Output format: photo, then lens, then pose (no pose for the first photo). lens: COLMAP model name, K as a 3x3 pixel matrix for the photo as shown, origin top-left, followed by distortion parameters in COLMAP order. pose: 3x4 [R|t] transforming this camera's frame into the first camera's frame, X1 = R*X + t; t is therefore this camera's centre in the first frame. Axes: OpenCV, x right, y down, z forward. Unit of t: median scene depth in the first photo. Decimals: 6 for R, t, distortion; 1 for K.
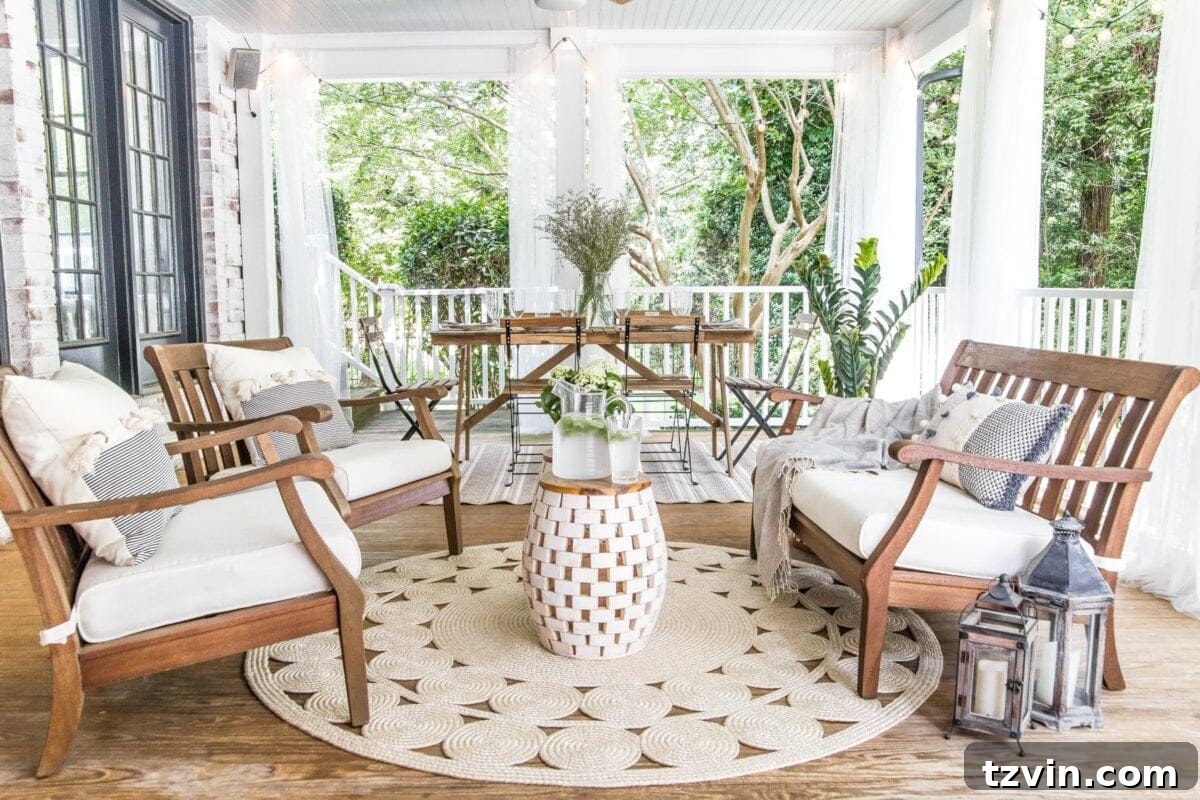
lens RADIAL K [[967.2, 0, 602.3], [0, 967.2, 397.6], [0, 0, 1]] dist [-0.097241, 0.057940]
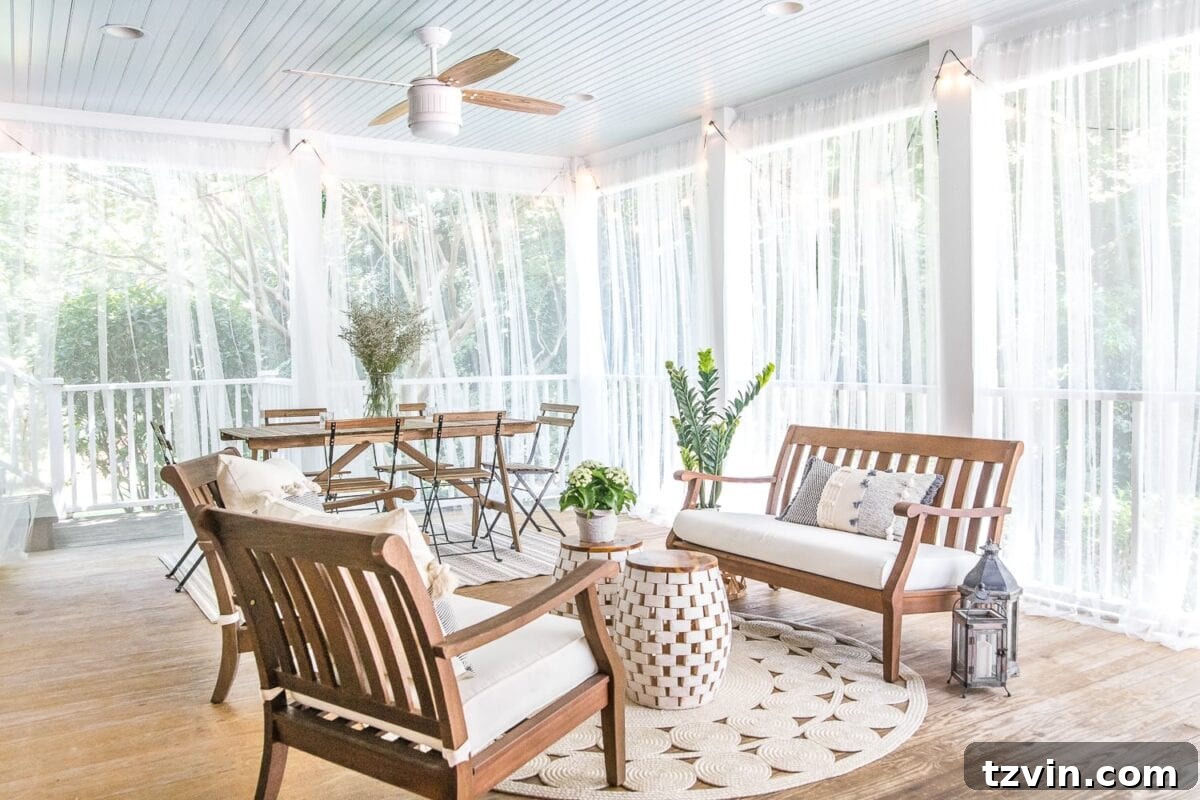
lens RADIAL K [[967.2, 0, 588.3], [0, 967.2, 391.7], [0, 0, 1]] dist [-0.097241, 0.057940]
pose [[0.858749, -0.027539, 0.511656, -0.382247], [0.068486, 0.995764, -0.061349, -0.030211], [-0.507799, 0.087725, 0.856998, -0.012039]]
